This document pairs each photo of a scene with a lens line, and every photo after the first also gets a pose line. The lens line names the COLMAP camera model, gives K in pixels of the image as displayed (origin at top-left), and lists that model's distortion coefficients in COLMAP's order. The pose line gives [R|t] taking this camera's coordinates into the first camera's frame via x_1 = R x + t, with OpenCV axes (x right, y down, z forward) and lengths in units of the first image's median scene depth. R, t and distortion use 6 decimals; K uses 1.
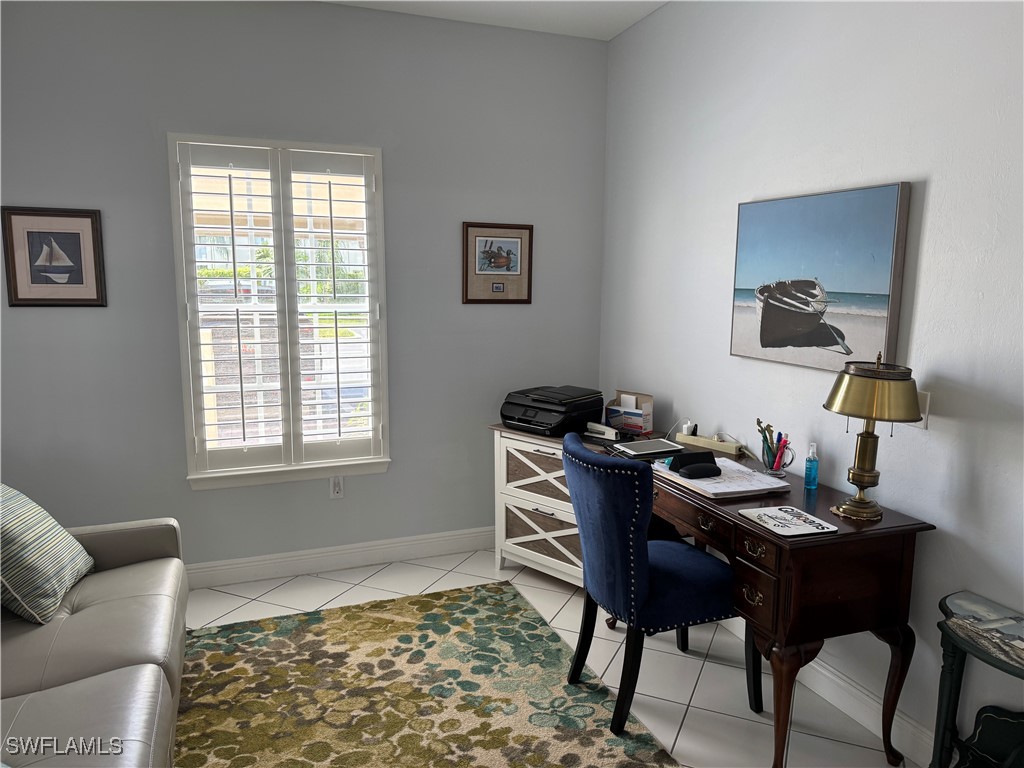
lens RADIAL K [[715.7, 0, 495.2], [0, 715.7, 387.0], [0, 0, 1]] dist [0.066788, -0.066427]
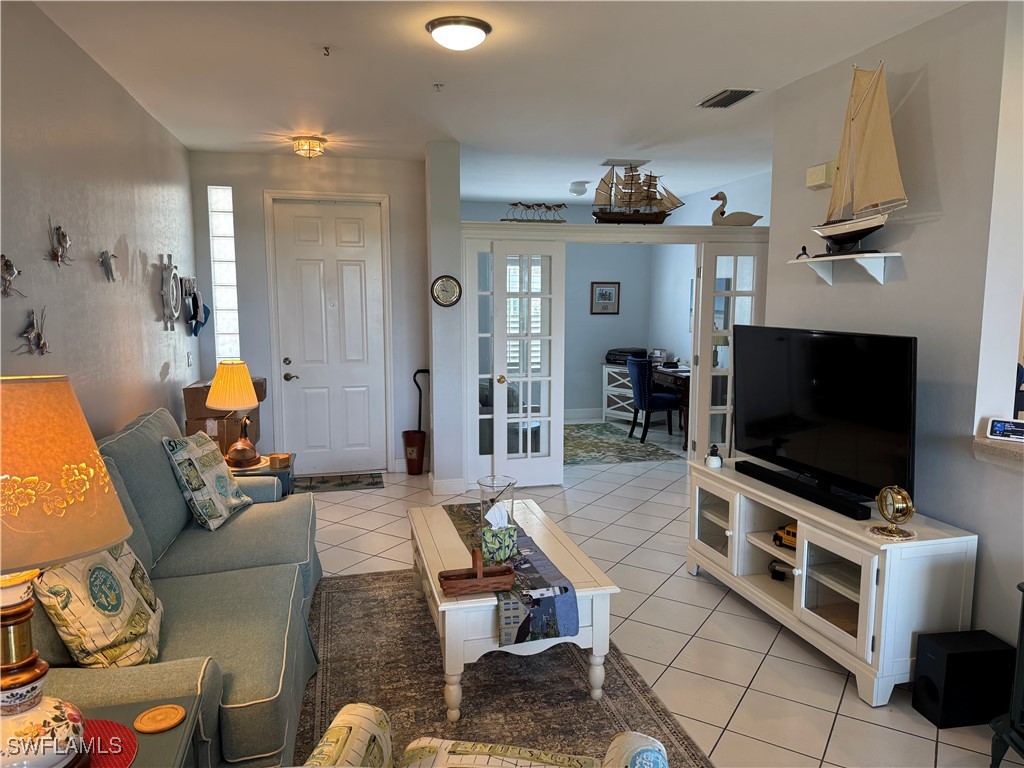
lens RADIAL K [[715.7, 0, 509.1], [0, 715.7, 382.1], [0, 0, 1]] dist [0.066788, -0.066427]
pose [[0.993873, 0.010780, -0.110003, -0.059024], [-0.013470, 0.999627, -0.023740, 0.213630], [0.109706, 0.025076, 0.993648, -1.760902]]
